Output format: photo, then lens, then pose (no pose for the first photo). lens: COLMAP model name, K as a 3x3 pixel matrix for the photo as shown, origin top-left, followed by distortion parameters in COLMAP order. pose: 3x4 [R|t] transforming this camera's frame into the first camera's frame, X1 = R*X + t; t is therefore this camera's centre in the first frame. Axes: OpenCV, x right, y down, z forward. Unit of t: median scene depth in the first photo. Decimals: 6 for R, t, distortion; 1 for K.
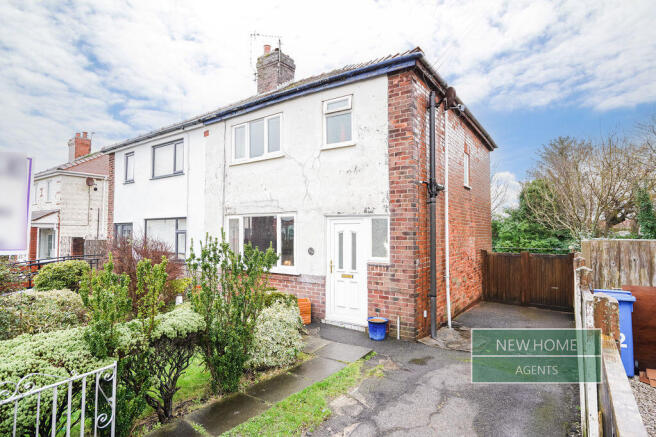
lens RADIAL K [[350.4, 0, 328.0], [0, 350.4, 218.5], [0, 0, 1]] dist [0.001423, 0.000053]
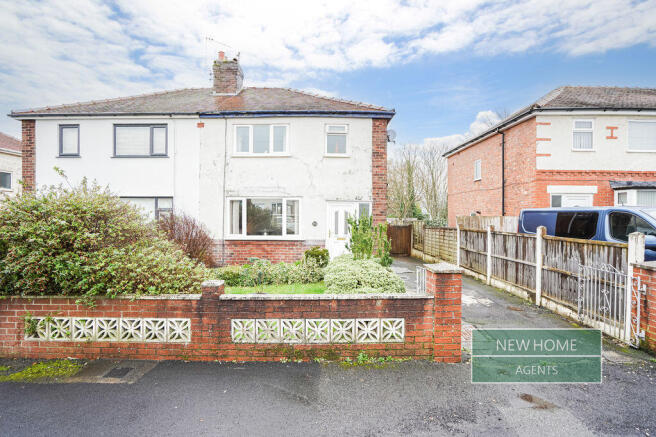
lens RADIAL K [[302.2, 0, 328.0], [0, 302.2, 218.5], [0, 0, 1]] dist [-0.014843, 0.000037]
pose [[0.822124, -0.001896, 0.569306, -0.639161], [-0.027468, 0.998698, 0.042991, 0.012122], [-0.568646, -0.050981, 0.821001, -0.075946]]
